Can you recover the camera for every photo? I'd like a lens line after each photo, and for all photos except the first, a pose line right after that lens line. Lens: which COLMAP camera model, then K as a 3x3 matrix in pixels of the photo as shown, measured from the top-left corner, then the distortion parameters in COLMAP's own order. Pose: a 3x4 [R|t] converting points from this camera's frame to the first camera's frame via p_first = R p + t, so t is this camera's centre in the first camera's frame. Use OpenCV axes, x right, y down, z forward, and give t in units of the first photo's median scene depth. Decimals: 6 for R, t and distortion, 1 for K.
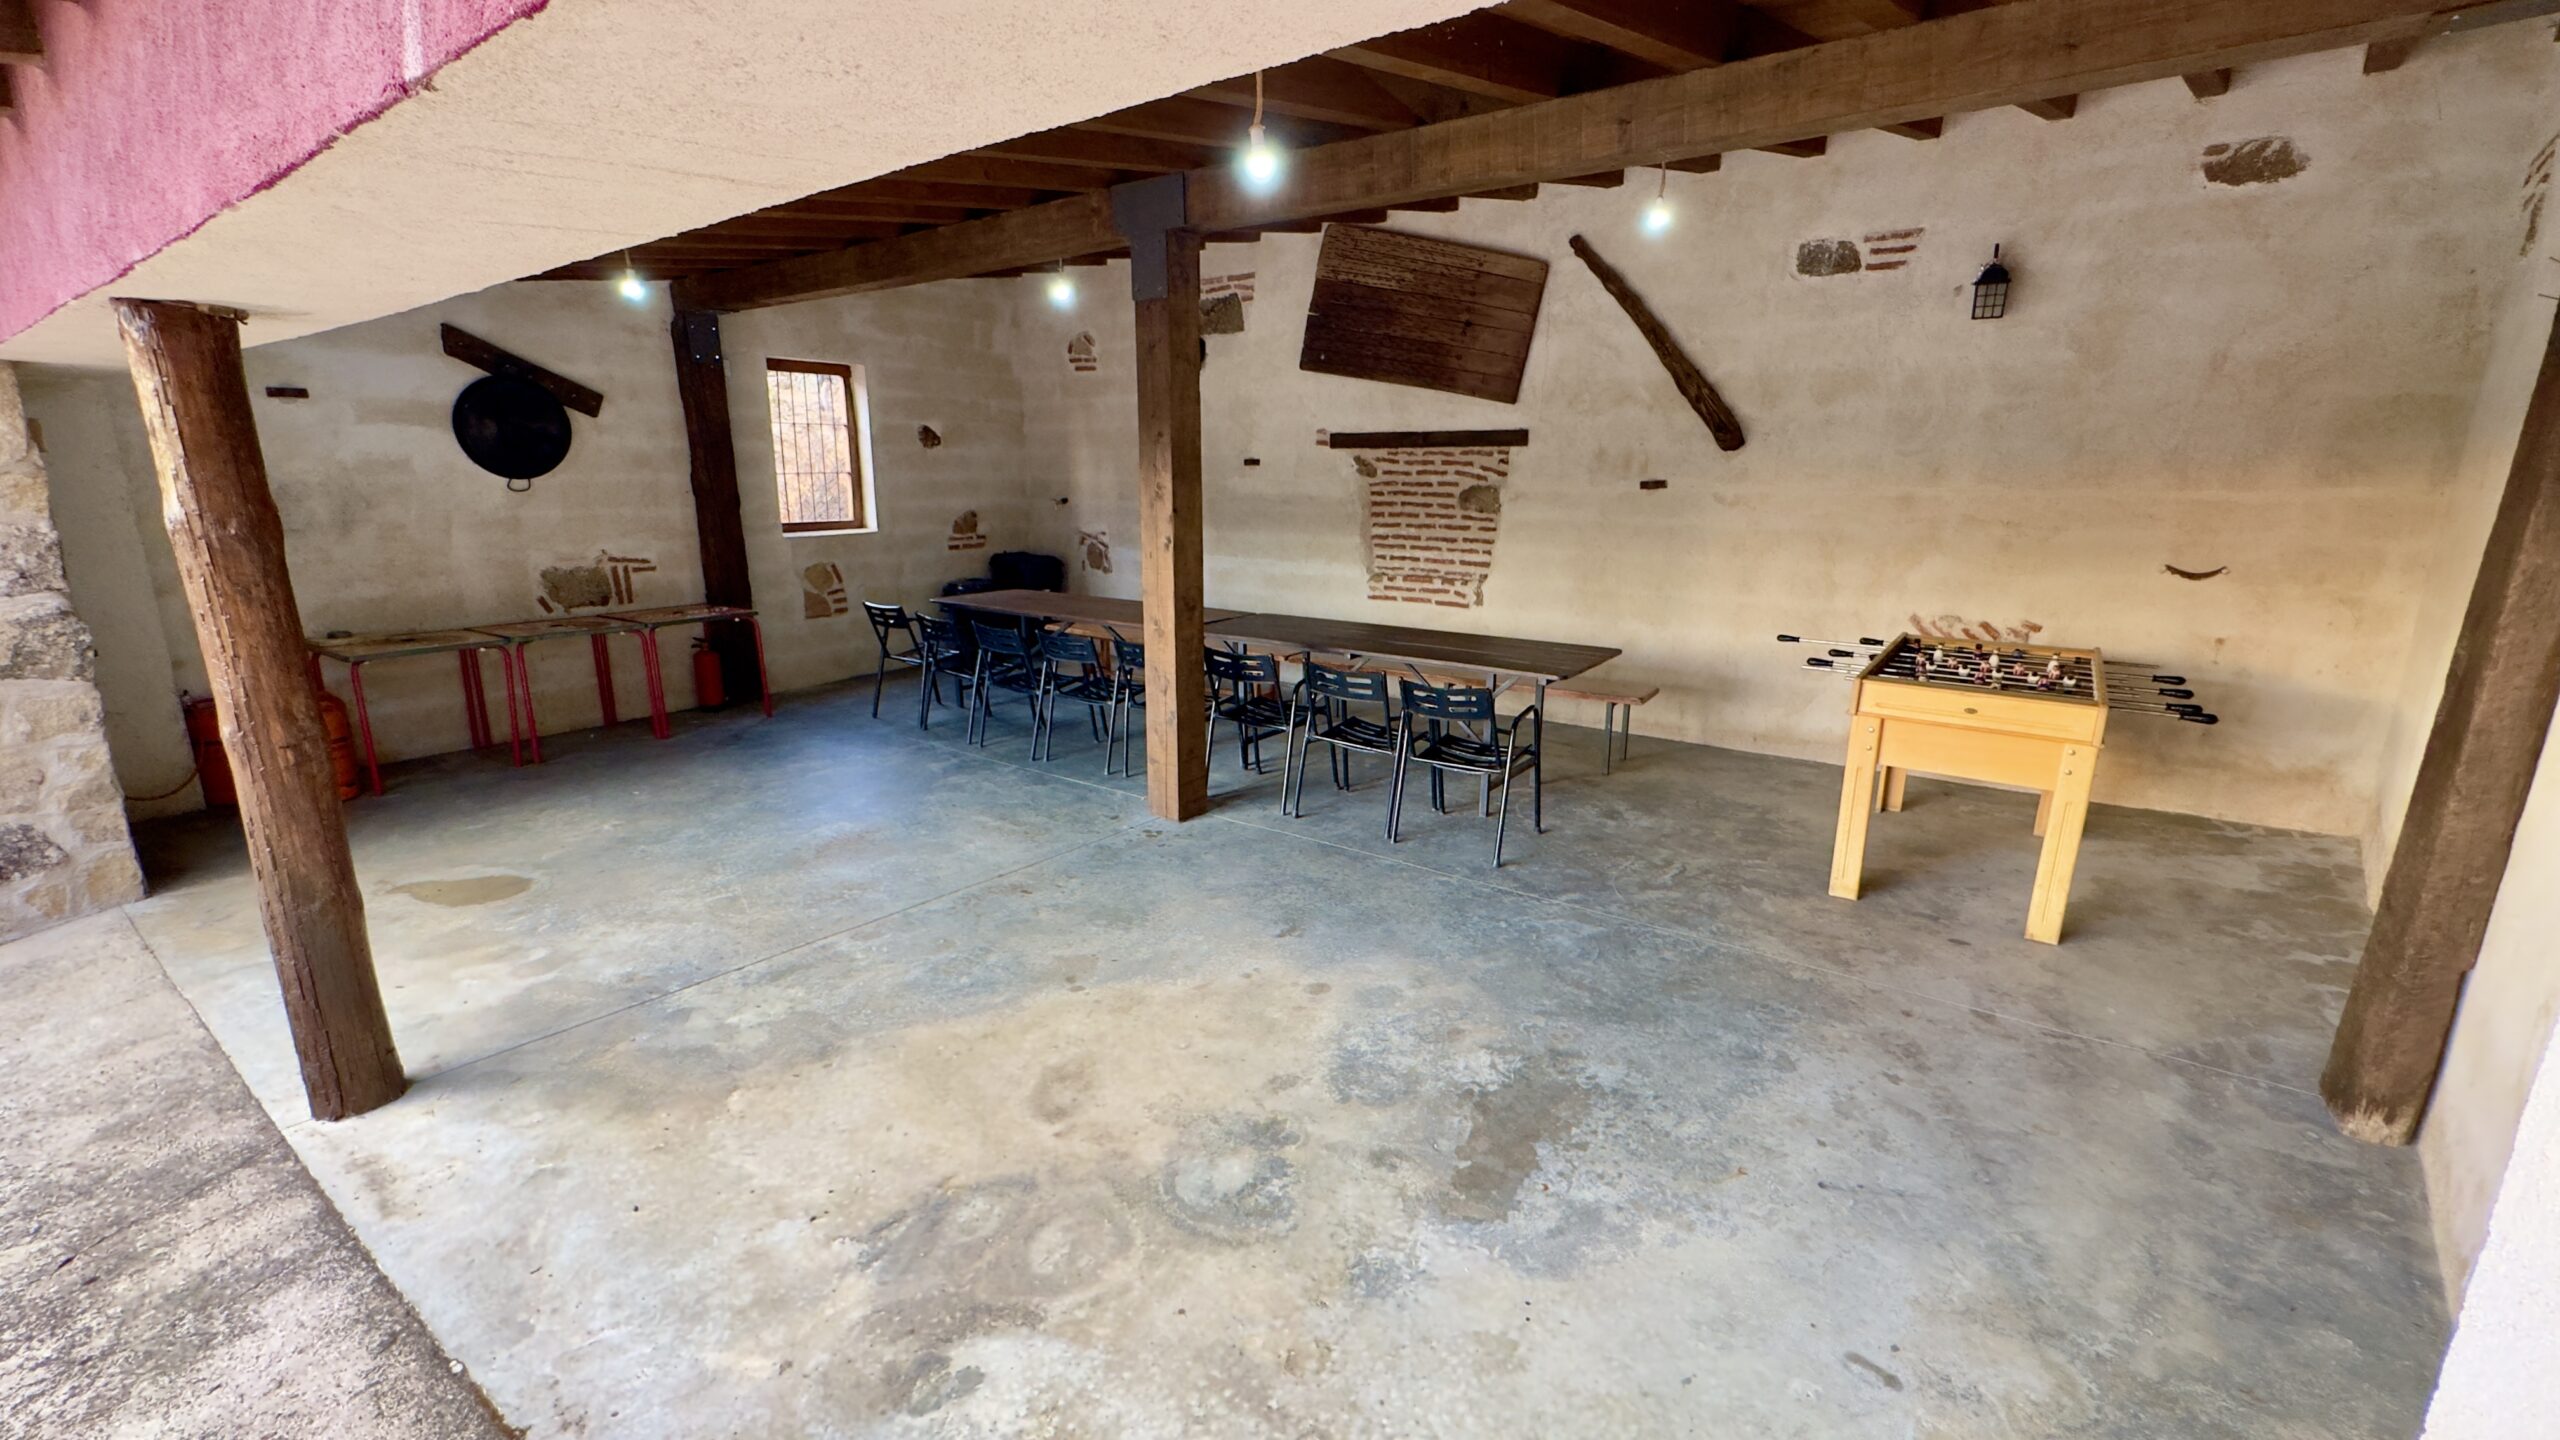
lens RADIAL K [[1030.2, 0, 1269.7], [0, 1030.2, 713.3], [0, 0, 1]] dist [-0.002597, 0.000587]
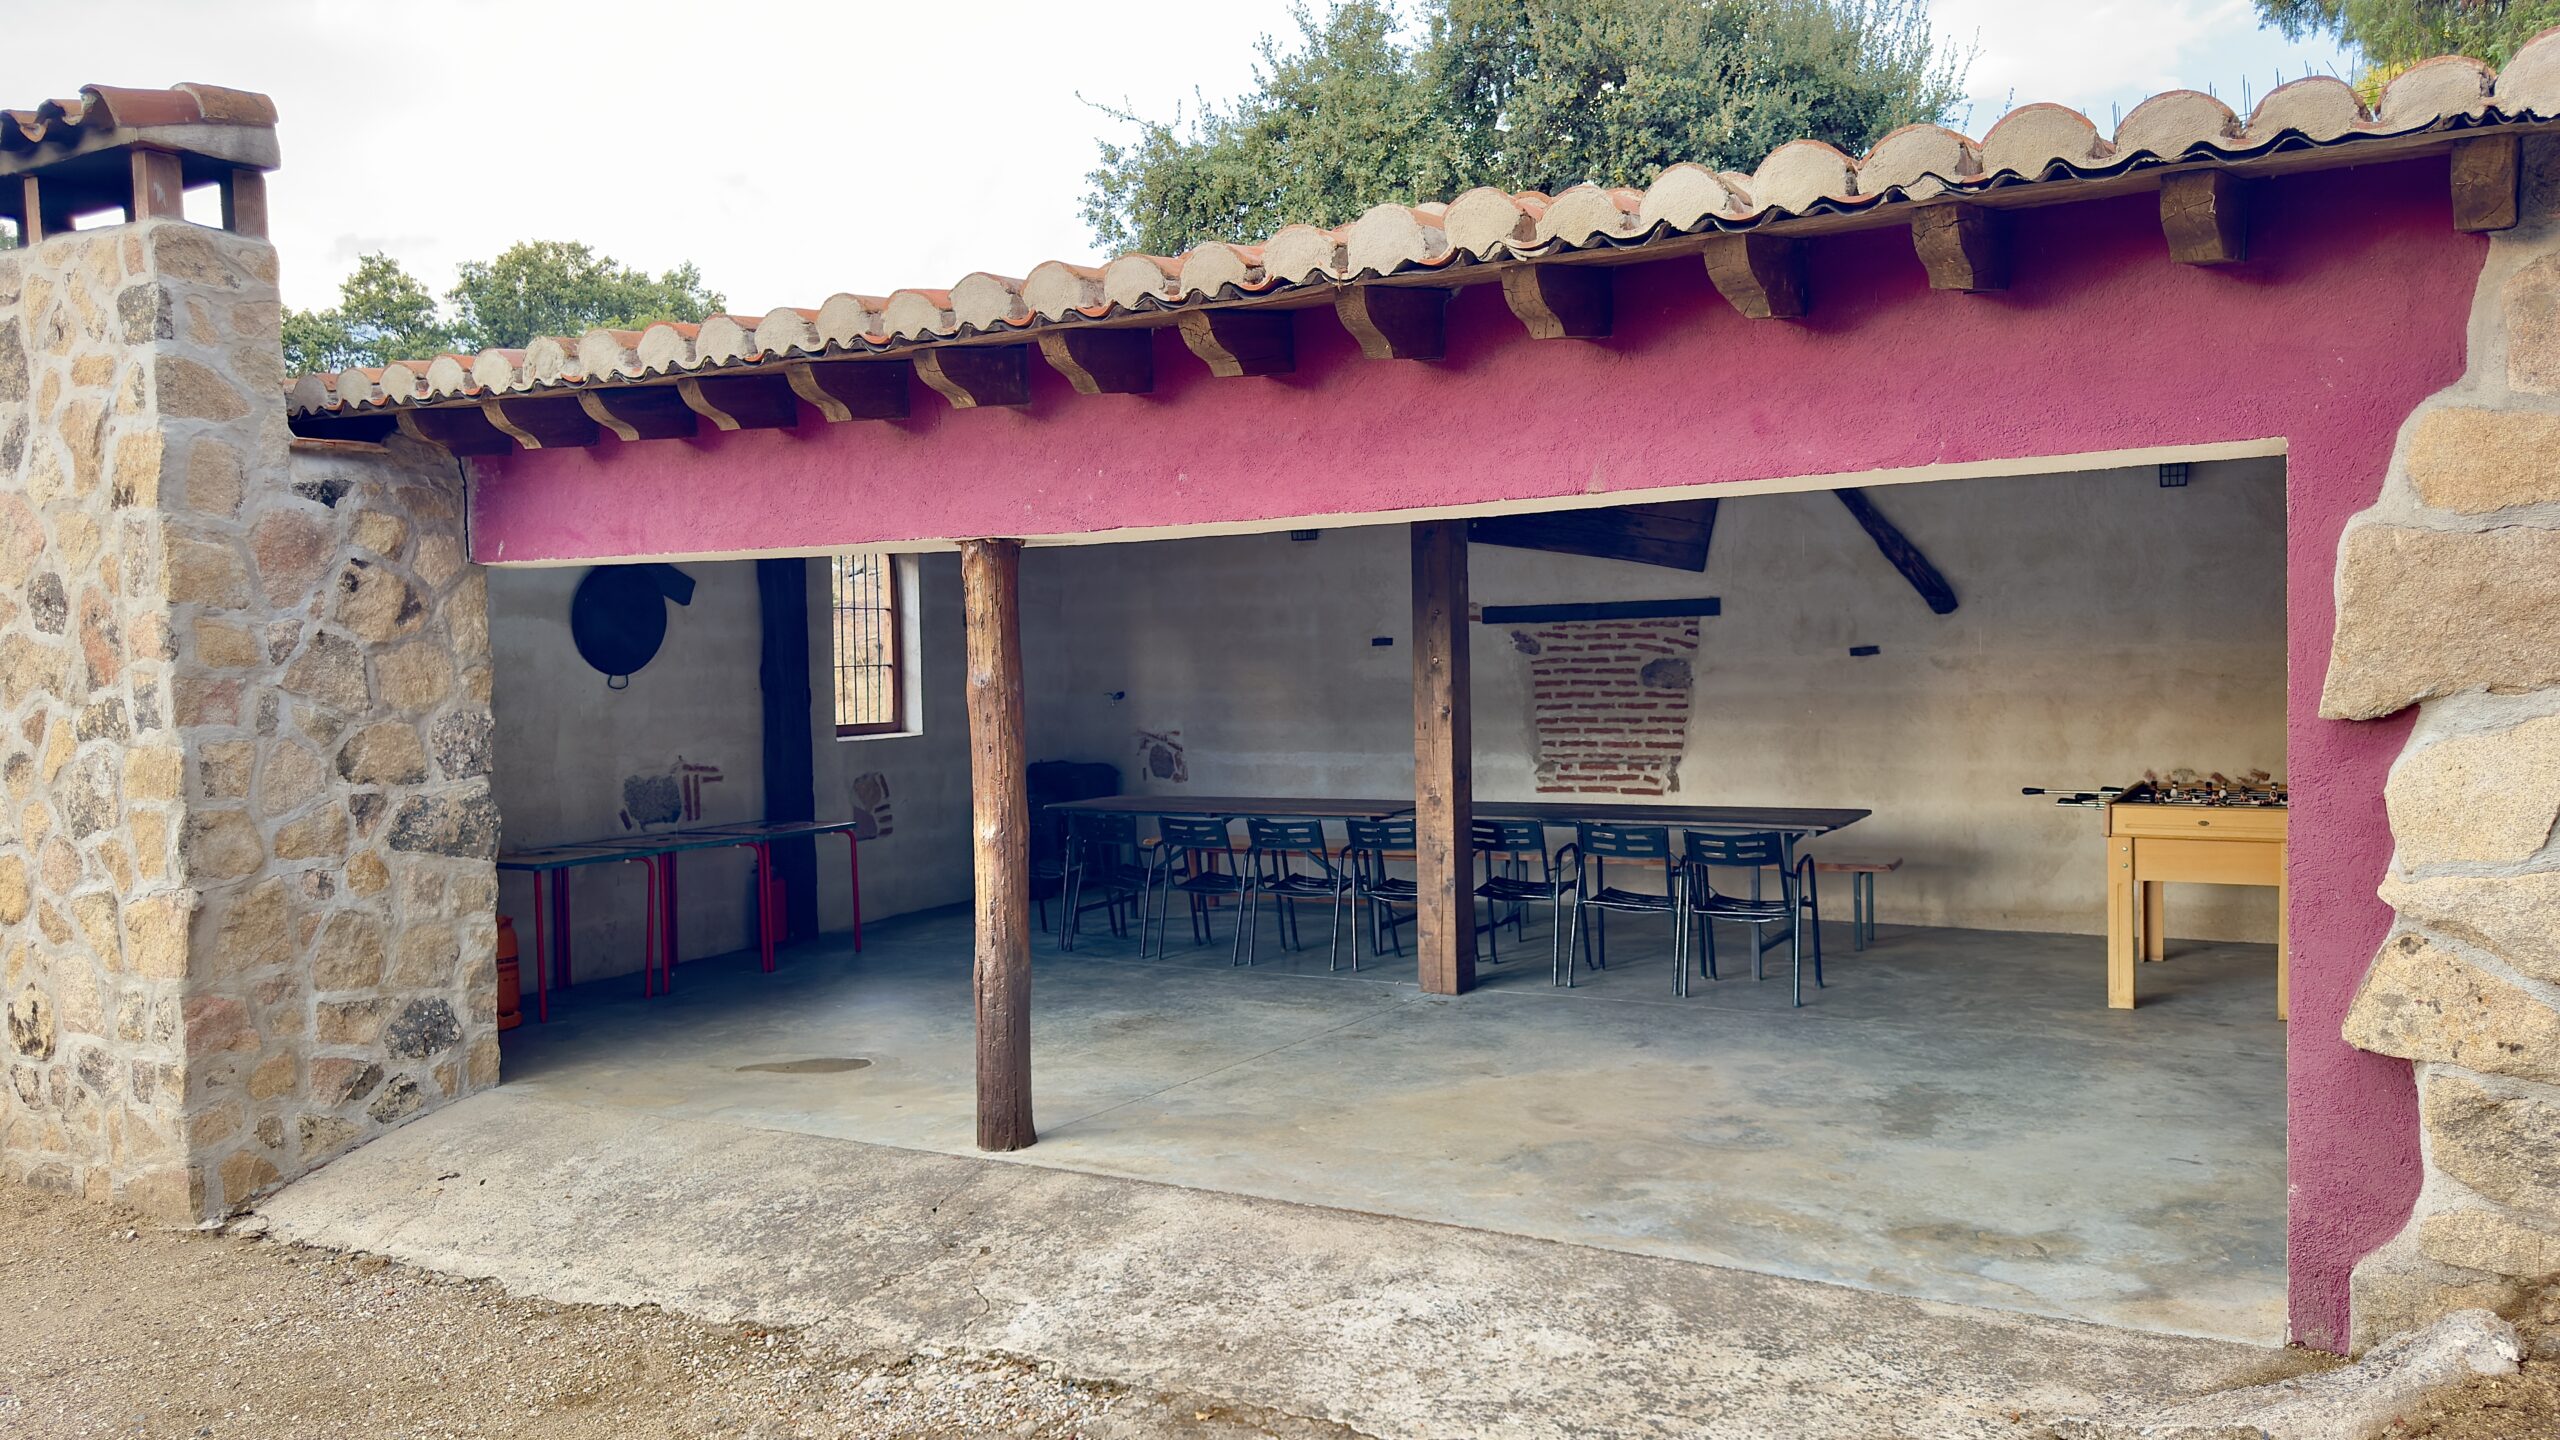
lens RADIAL K [[1797.4, 0, 1264.1], [0, 1797.4, 730.1], [0, 0, 1]] dist [0.075563, -0.098515]
pose [[0.994111, -0.028290, 0.104612, -0.335067], [0.048185, 0.980042, -0.192863, 0.136344], [-0.097068, 0.196768, 0.975633, -0.527696]]
